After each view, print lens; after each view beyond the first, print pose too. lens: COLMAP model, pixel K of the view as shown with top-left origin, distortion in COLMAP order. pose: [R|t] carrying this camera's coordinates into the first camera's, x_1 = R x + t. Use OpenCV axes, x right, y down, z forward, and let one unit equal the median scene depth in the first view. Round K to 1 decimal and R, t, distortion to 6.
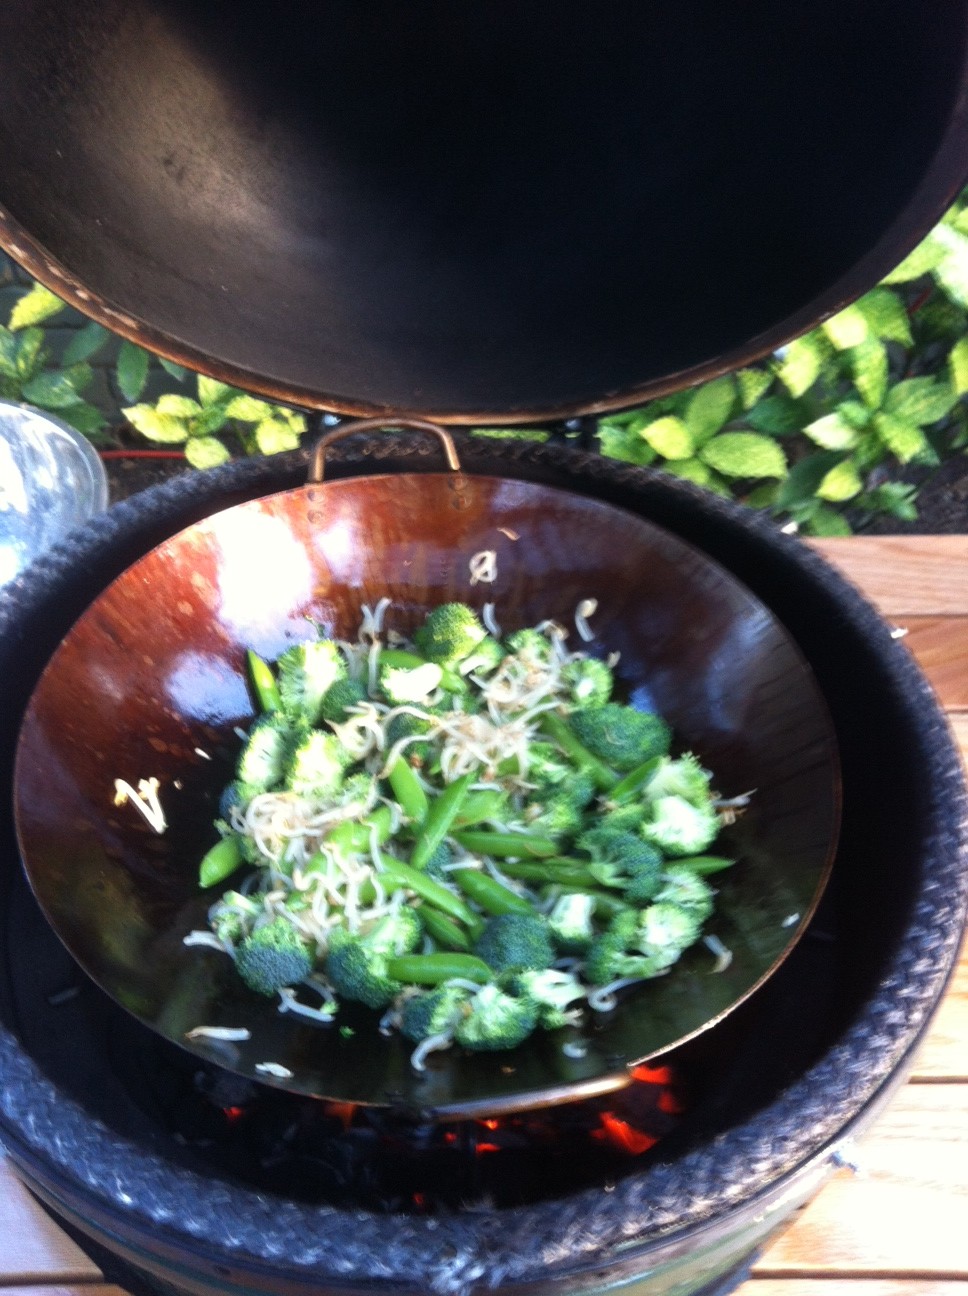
lens RADIAL K [[1203.0, 0, 484.0], [0, 1203.0, 648.0], [0, 0, 1]] dist [-0.000115, -0.017548]
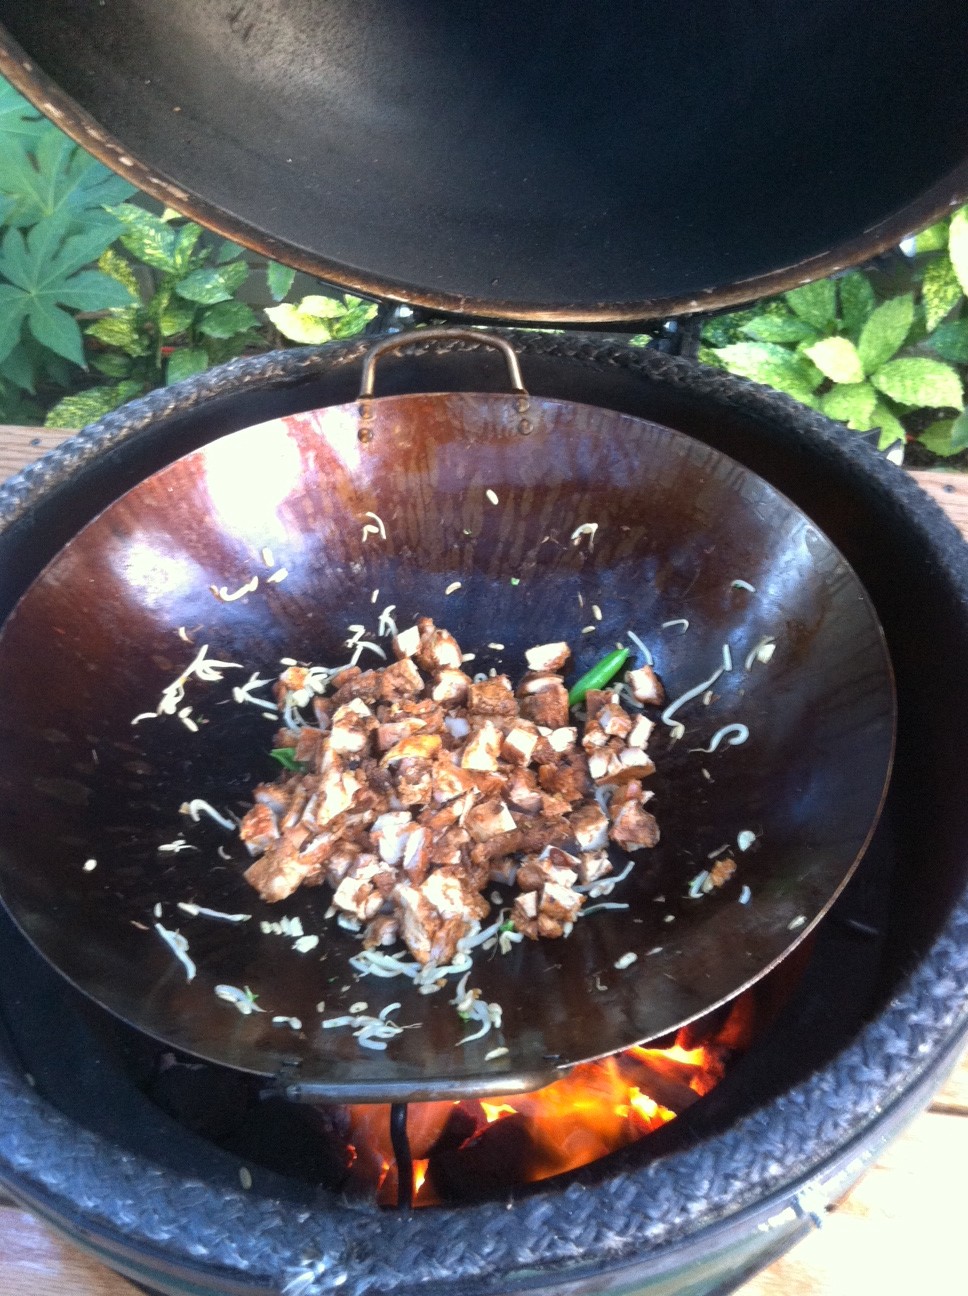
lens RADIAL K [[1203.0, 0, 484.0], [0, 1203.0, 648.0], [0, 0, 1]] dist [-0.000115, -0.017548]
pose [[0.985443, 0.076046, -0.152053, 0.111865], [-0.066374, 0.995494, 0.067715, -0.000237], [0.156517, -0.056637, 0.986050, 0.108089]]
